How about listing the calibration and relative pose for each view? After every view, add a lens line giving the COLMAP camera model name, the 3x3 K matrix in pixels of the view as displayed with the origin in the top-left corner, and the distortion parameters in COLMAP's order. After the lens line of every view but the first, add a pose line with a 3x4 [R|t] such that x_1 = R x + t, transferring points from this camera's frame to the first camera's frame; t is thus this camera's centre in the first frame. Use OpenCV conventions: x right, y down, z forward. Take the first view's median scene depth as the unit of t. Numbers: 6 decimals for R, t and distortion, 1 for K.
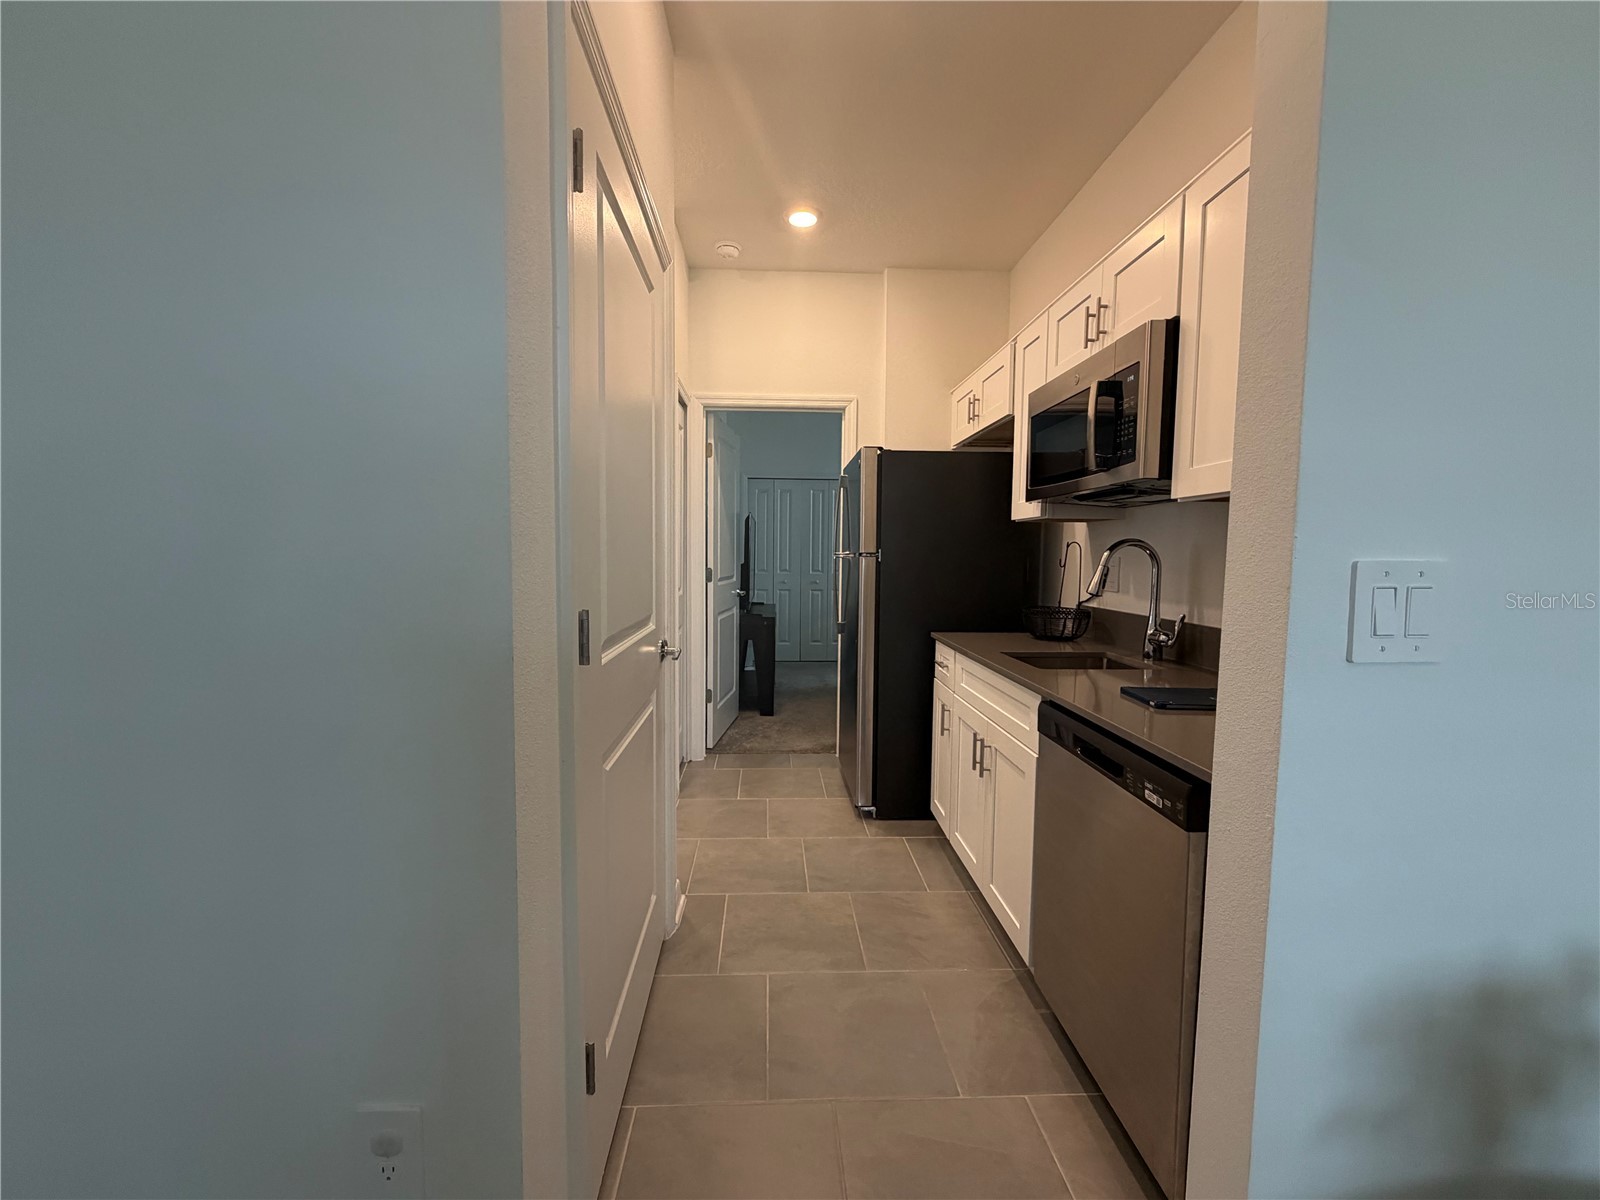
lens RADIAL K [[637.3, 0, 796.3], [0, 637.3, 600.6], [0, 0, 1]] dist [0.001691, -0.000102]
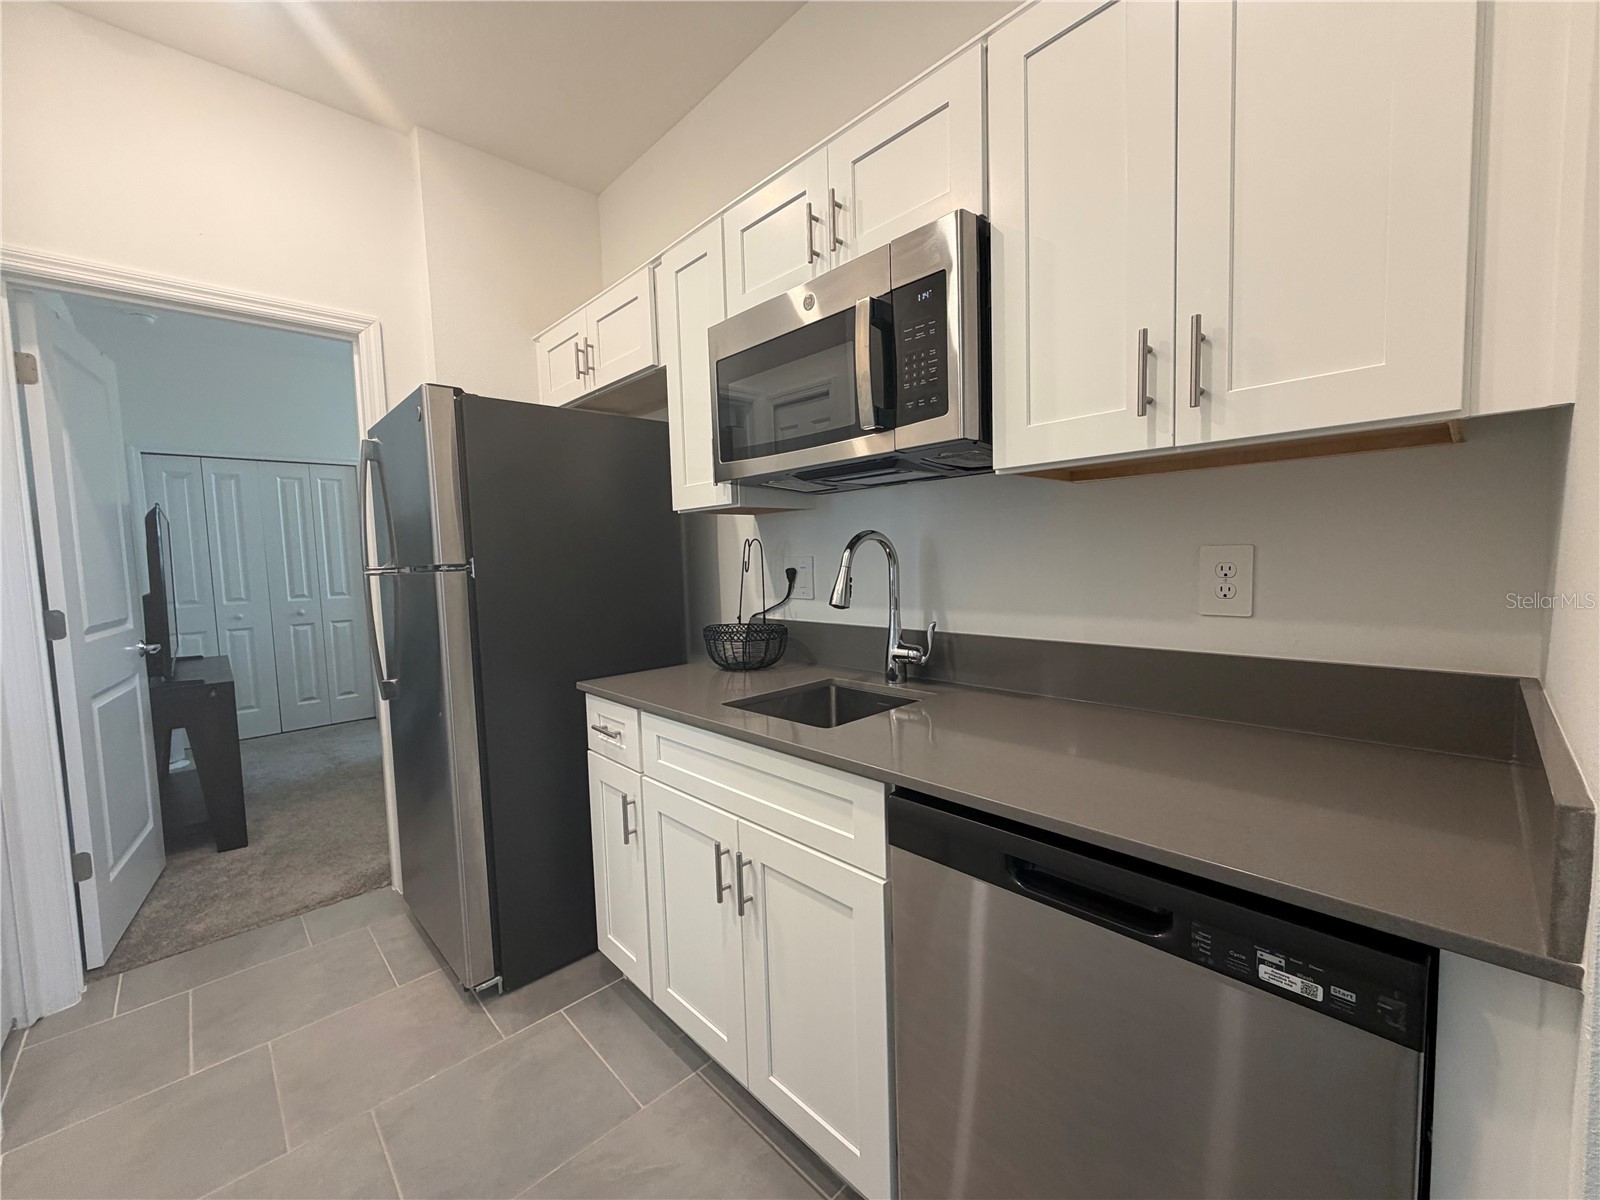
lens RADIAL K [[637.3, 0, 796.3], [0, 637.3, 600.6], [0, 0, 1]] dist [0.001691, -0.000102]
pose [[0.752513, -0.079617, 0.653747, -0.037303], [0.087075, 0.995979, 0.021065, -0.026373], [-0.652796, 0.041074, 0.756420, 0.345151]]
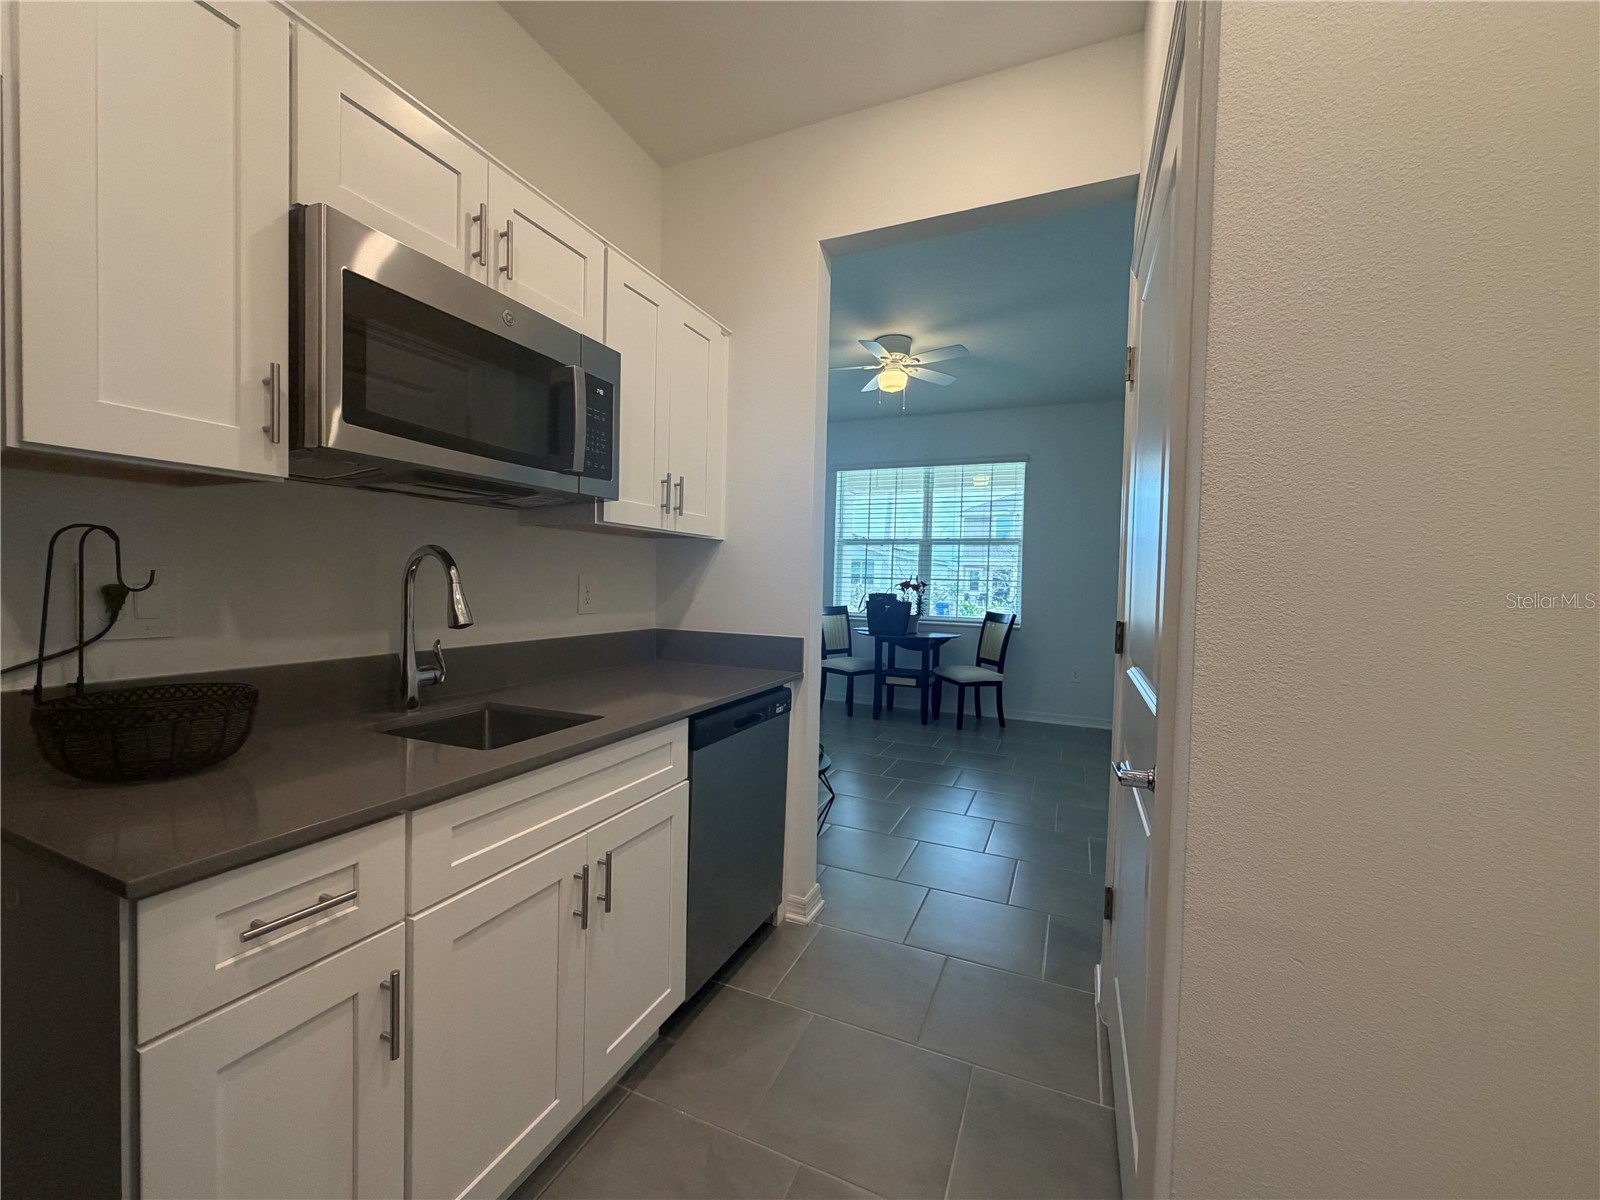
lens RADIAL K [[637.3, 0, 795.8], [0, 637.3, 595.5], [0, 0, 1]] dist [0.000811, -0.000005]
pose [[-0.897252, -0.048621, 0.438834, -0.111880], [-0.005676, 0.995106, 0.098649, -0.081086], [-0.441483, 0.086022, -0.893137, 1.051928]]
